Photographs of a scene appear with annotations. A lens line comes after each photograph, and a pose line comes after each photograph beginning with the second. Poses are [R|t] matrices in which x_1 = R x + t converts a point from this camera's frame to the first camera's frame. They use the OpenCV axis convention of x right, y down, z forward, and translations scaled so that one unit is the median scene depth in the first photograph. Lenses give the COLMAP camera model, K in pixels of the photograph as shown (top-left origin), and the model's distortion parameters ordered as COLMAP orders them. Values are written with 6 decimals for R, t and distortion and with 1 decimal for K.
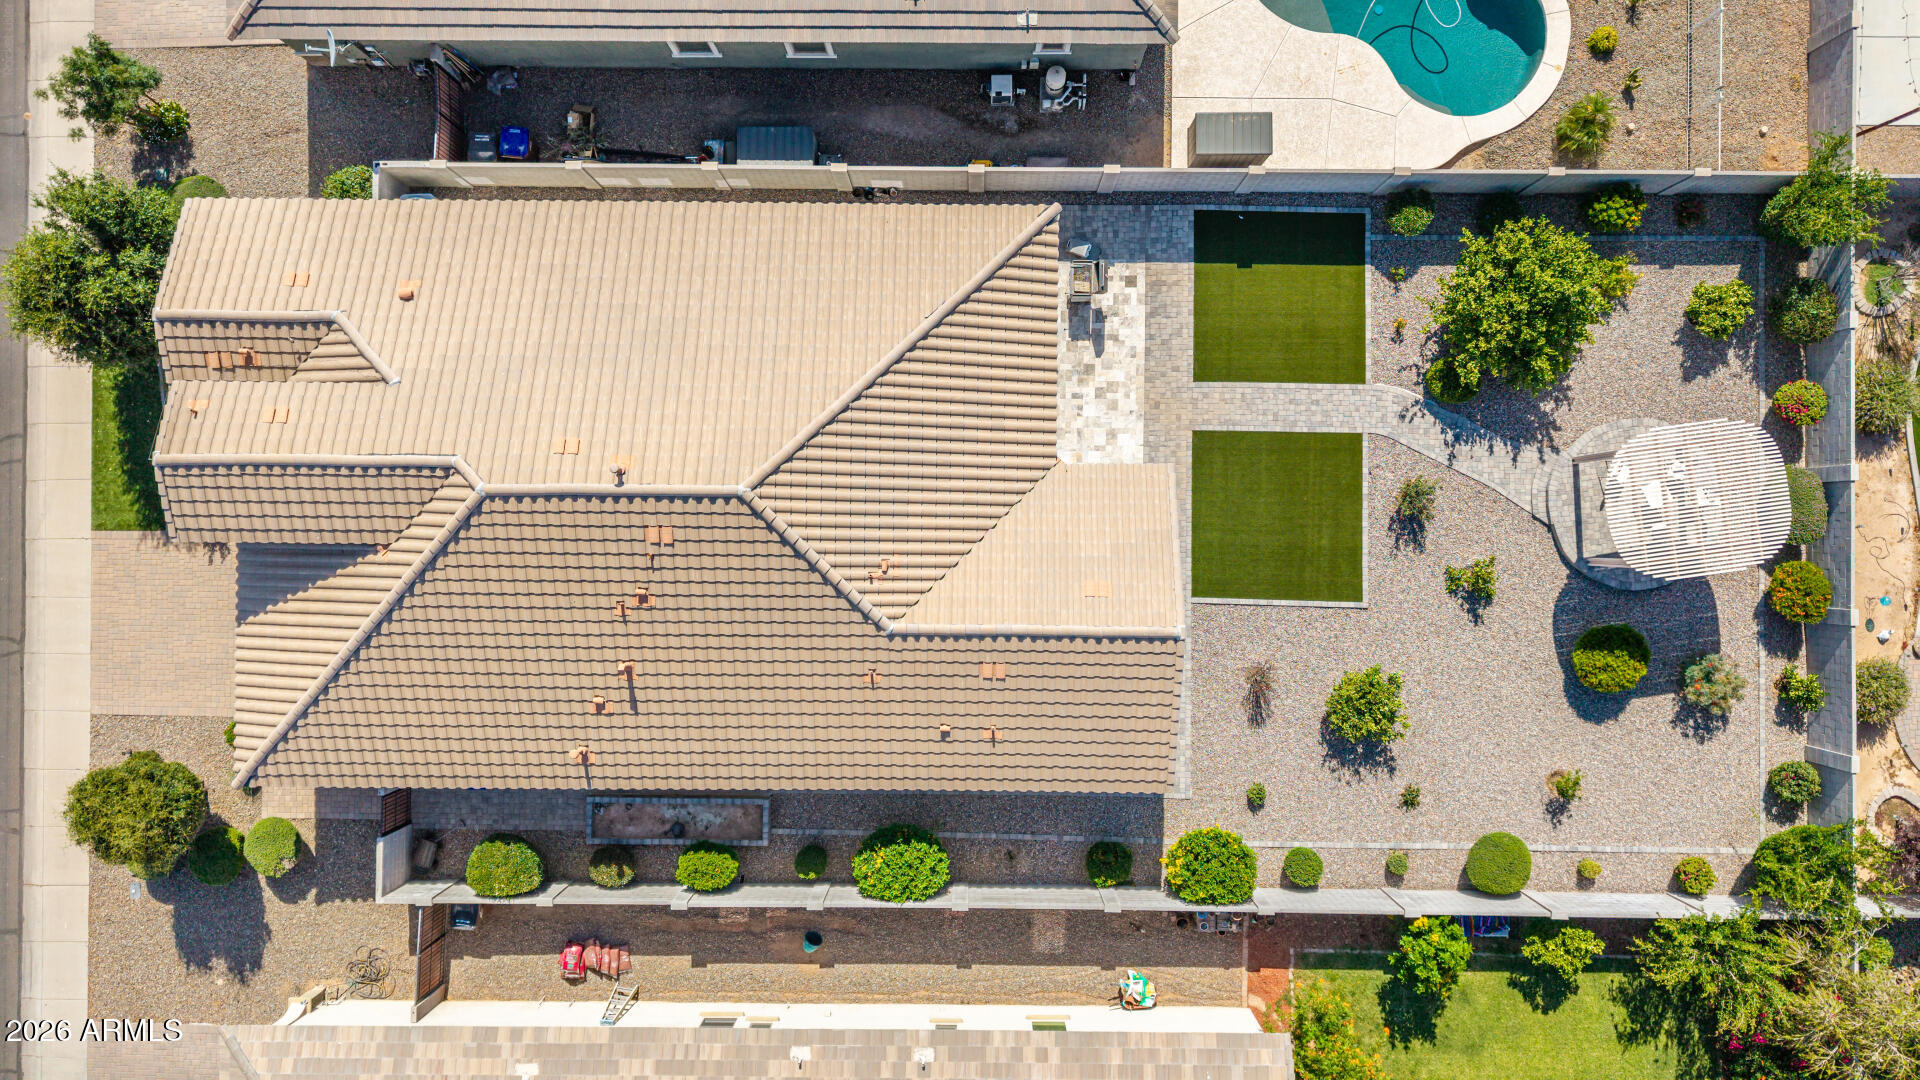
lens RADIAL K [[1277.5, 0, 960.0], [0, 1277.5, 540.0], [0, 0, 1]] dist [0.030270, -0.033473]
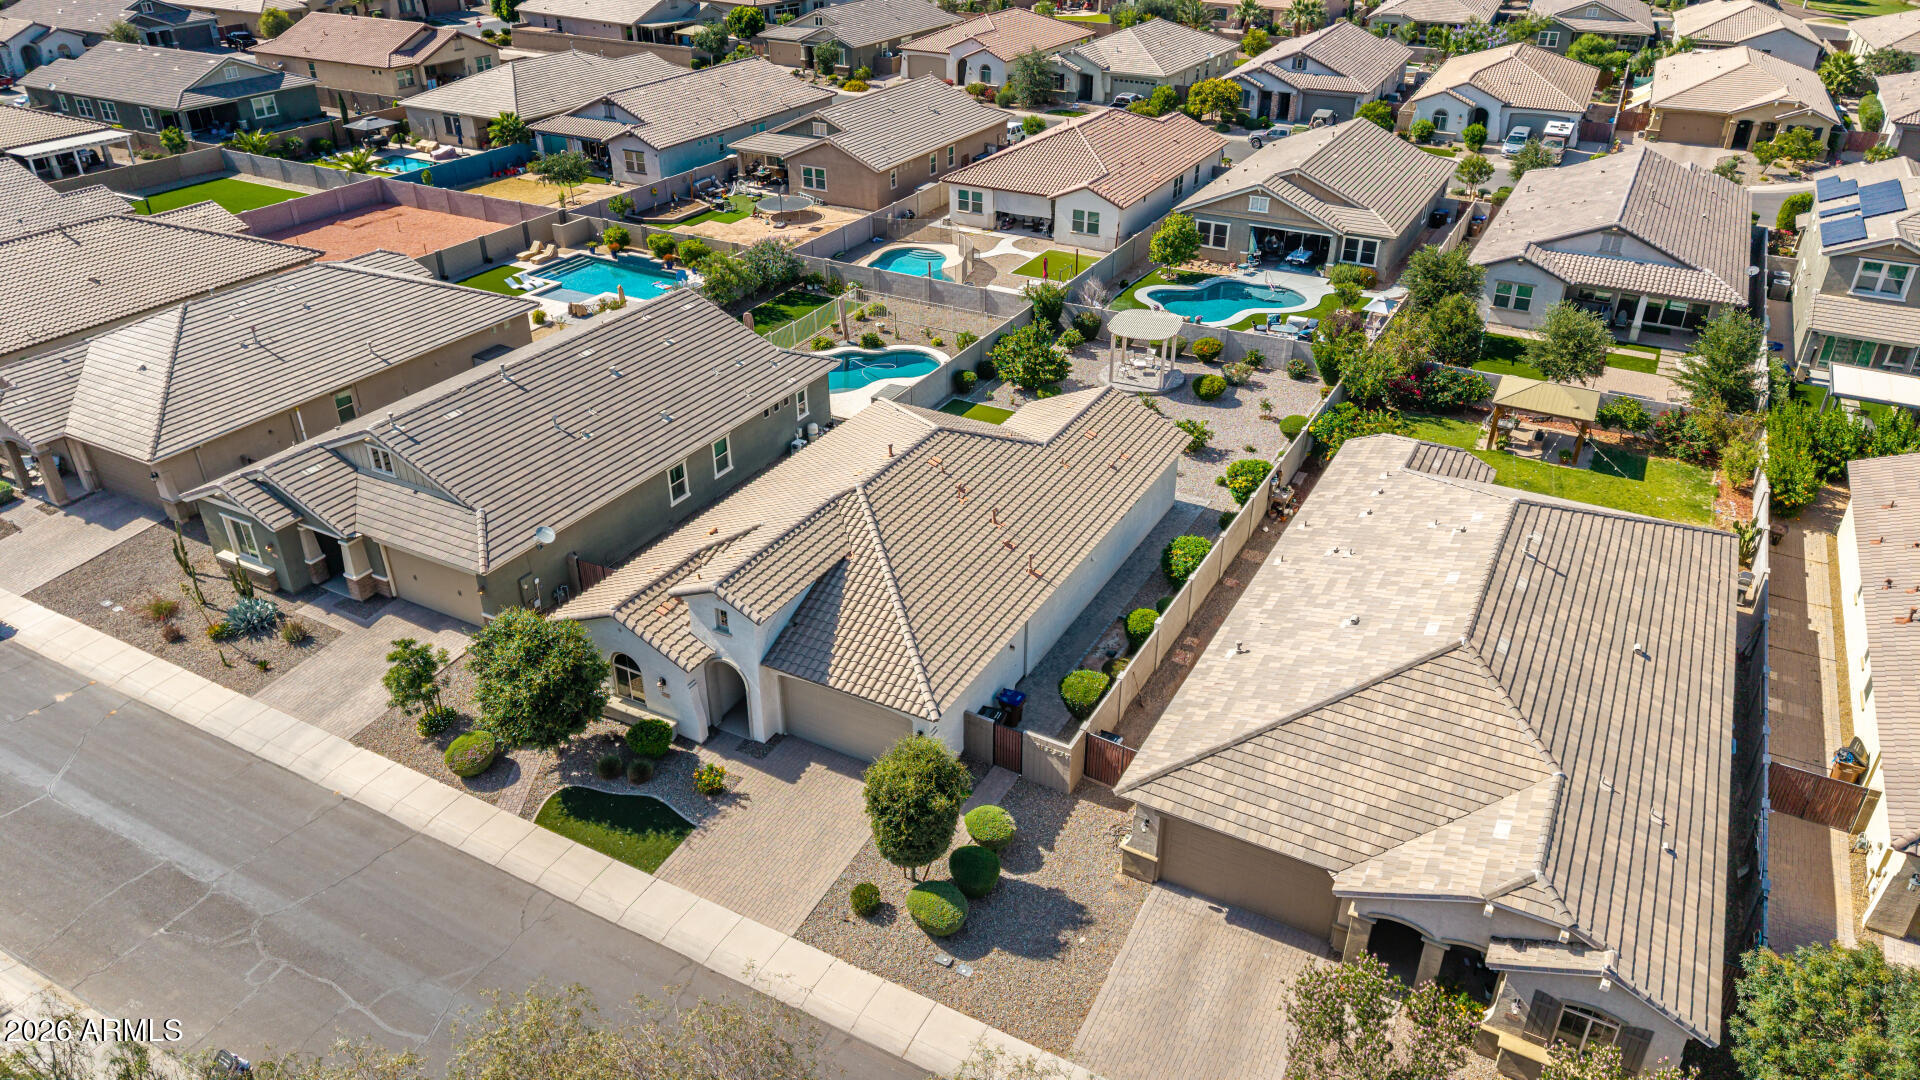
lens RADIAL K [[1282.7, 0, 961.1], [0, 1282.7, 539.9], [0, 0, 1]] dist [0.027835, -0.029828]
pose [[0.472081, -0.432952, 0.767914, -1.282937], [0.881544, 0.236256, -0.408734, 0.608675], [-0.004462, 0.869906, 0.493198, 0.221147]]
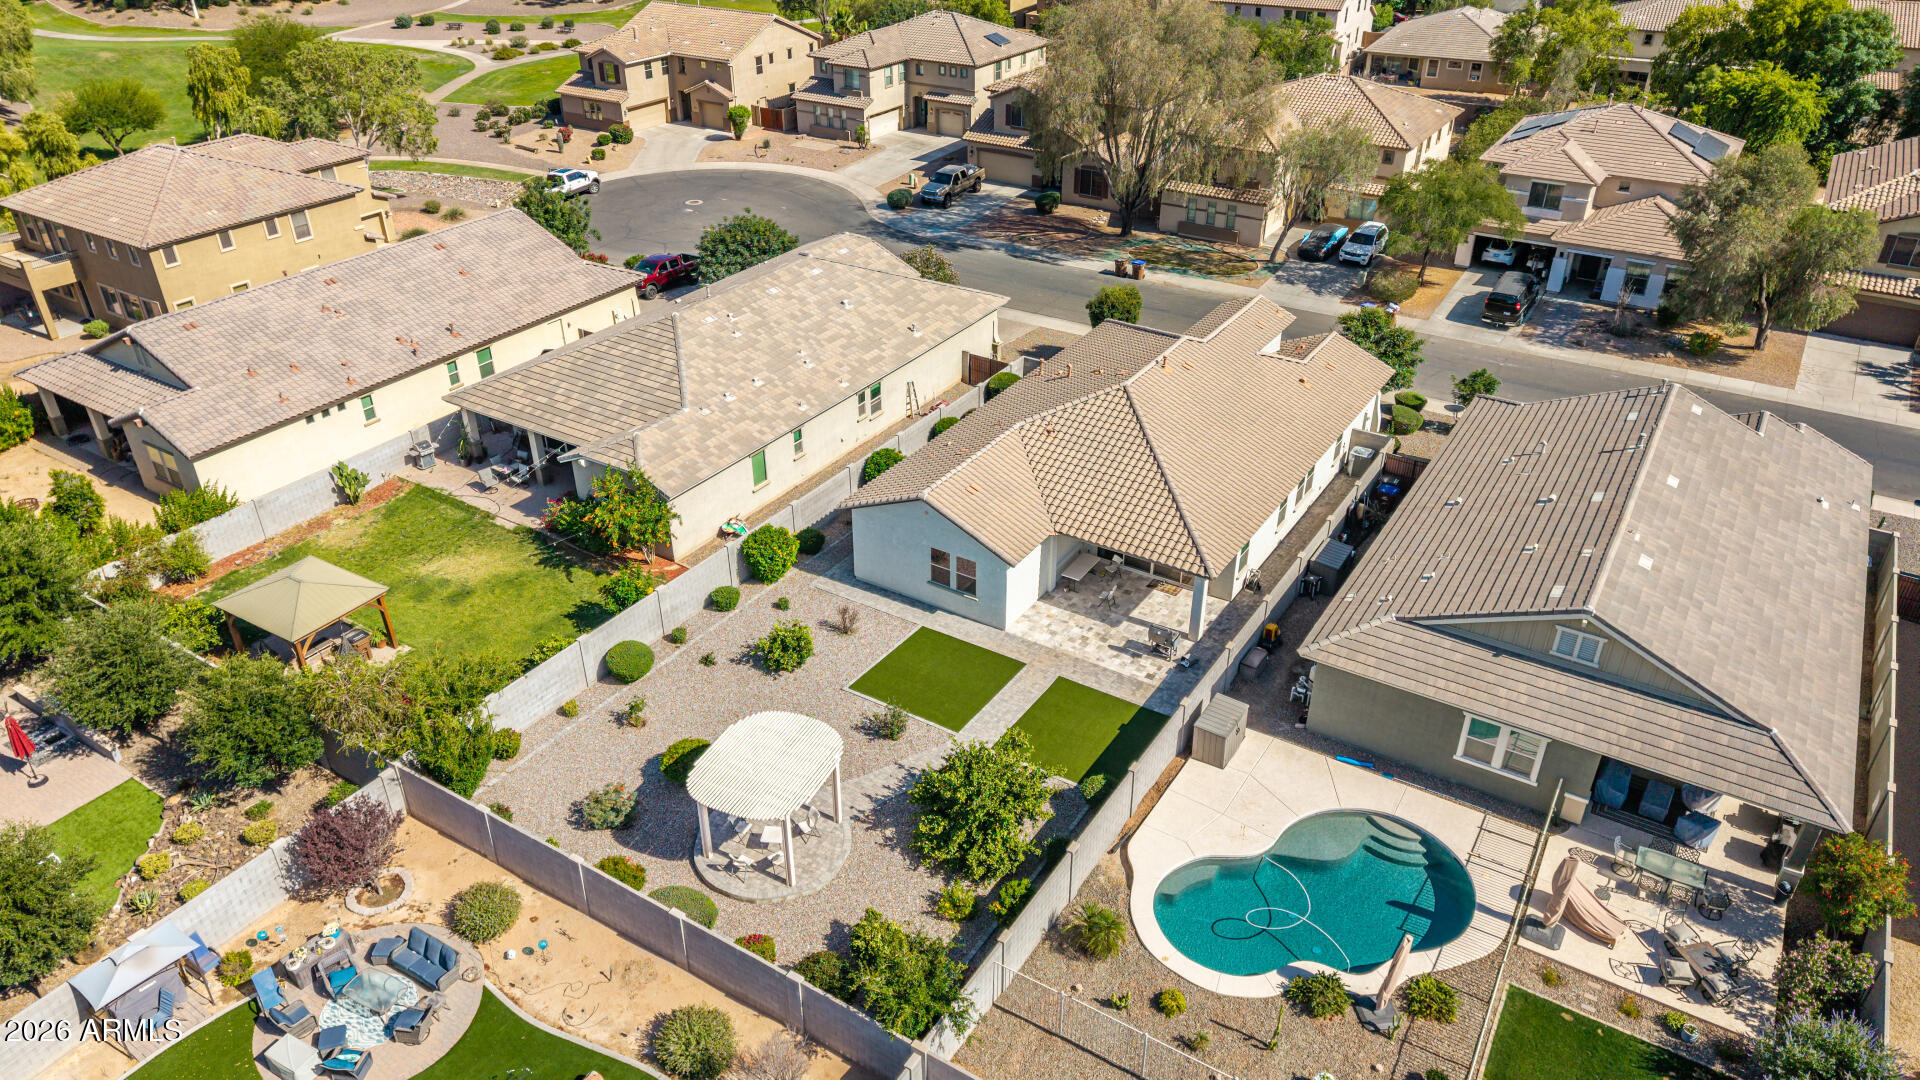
lens RADIAL K [[1282.7, 0, 961.1], [0, 1282.7, 539.9], [0, 0, 1]] dist [0.027835, -0.029828]
pose [[-0.528046, 0.437763, -0.727689, 1.126344], [-0.849208, -0.268698, 0.454584, -0.595937], [0.003472, 0.858001, 0.513636, 0.208705]]
